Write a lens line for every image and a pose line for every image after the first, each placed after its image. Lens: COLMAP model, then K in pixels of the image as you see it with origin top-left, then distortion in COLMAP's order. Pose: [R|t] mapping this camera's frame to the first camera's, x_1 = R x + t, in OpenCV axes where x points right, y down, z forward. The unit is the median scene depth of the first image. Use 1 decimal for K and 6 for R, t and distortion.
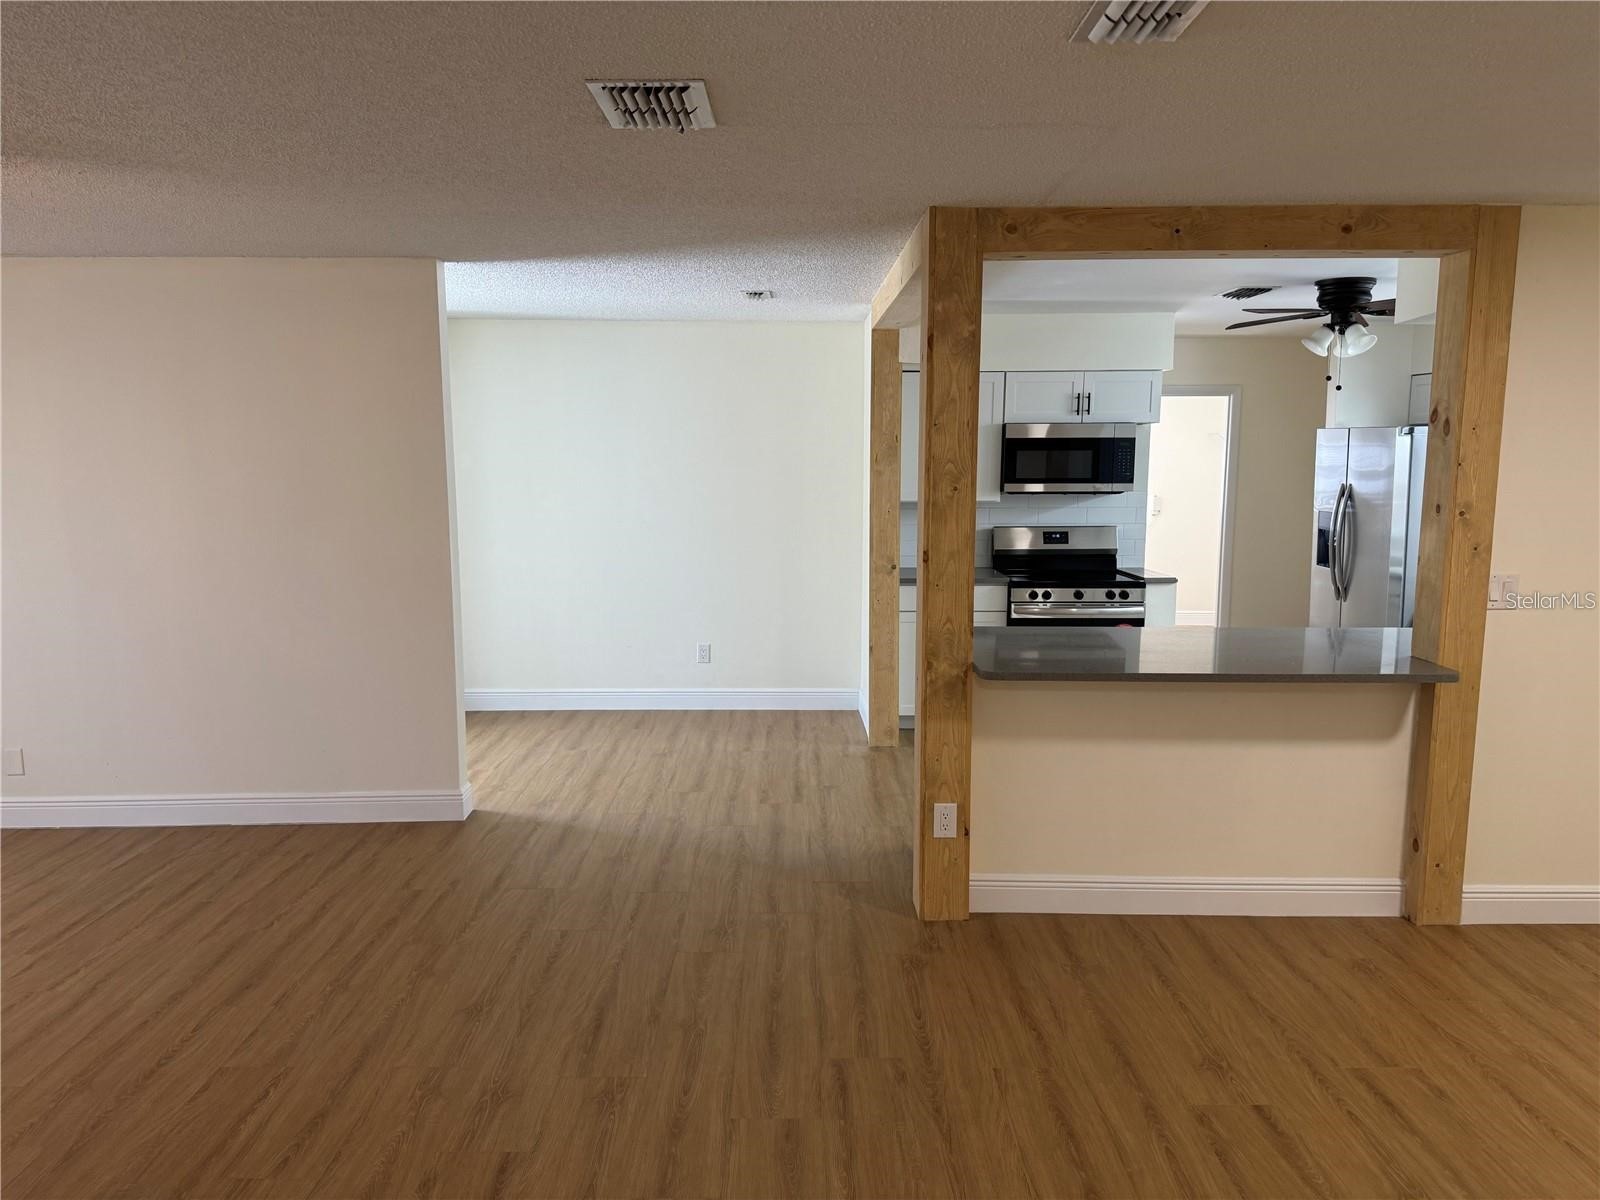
lens RADIAL K [[1111.6, 0, 788.0], [0, 1111.6, 615.4], [0, 0, 1]] dist [0.048989, -0.058203]
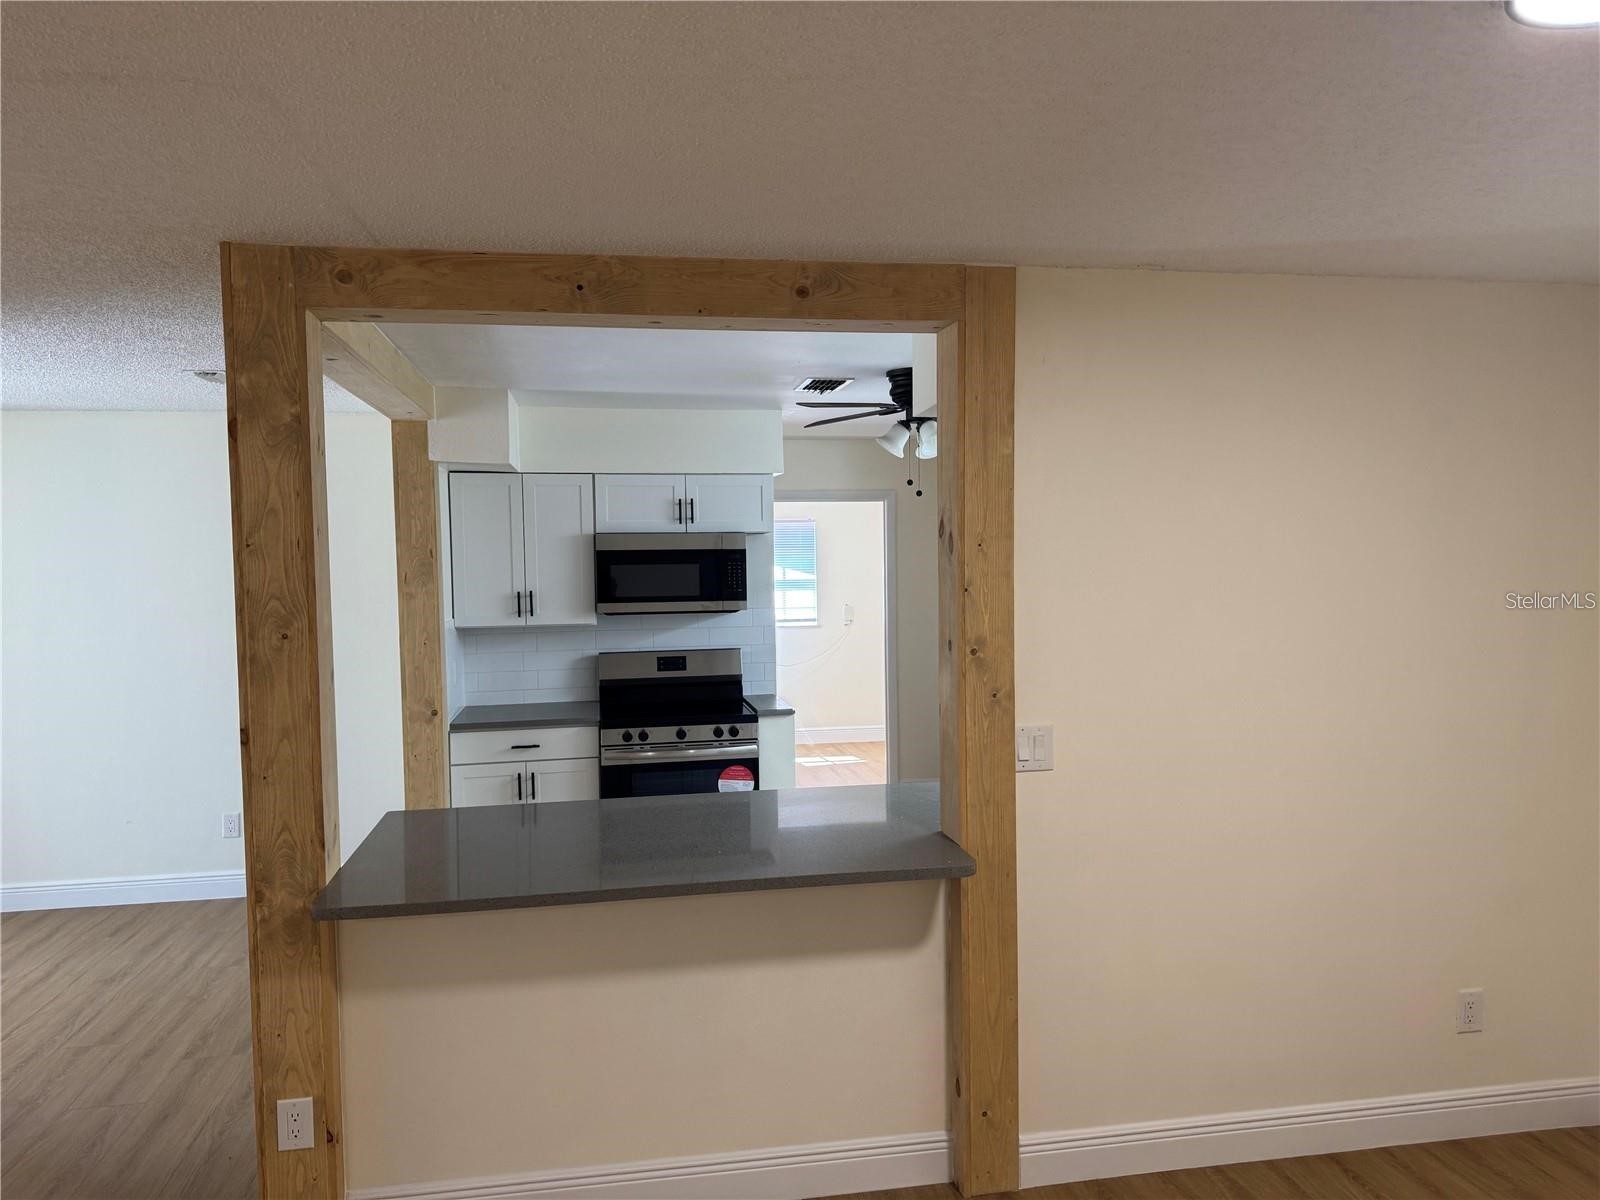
lens RADIAL K [[1111.6, 0, 797.4], [0, 1111.6, 609.8], [0, 0, 1]] dist [0.048989, -0.058203]
pose [[0.983180, -0.024430, 0.180999, 0.324388], [0.041526, 0.994960, -0.091275, -0.051622], [-0.177857, 0.097256, 0.979239, 0.247829]]
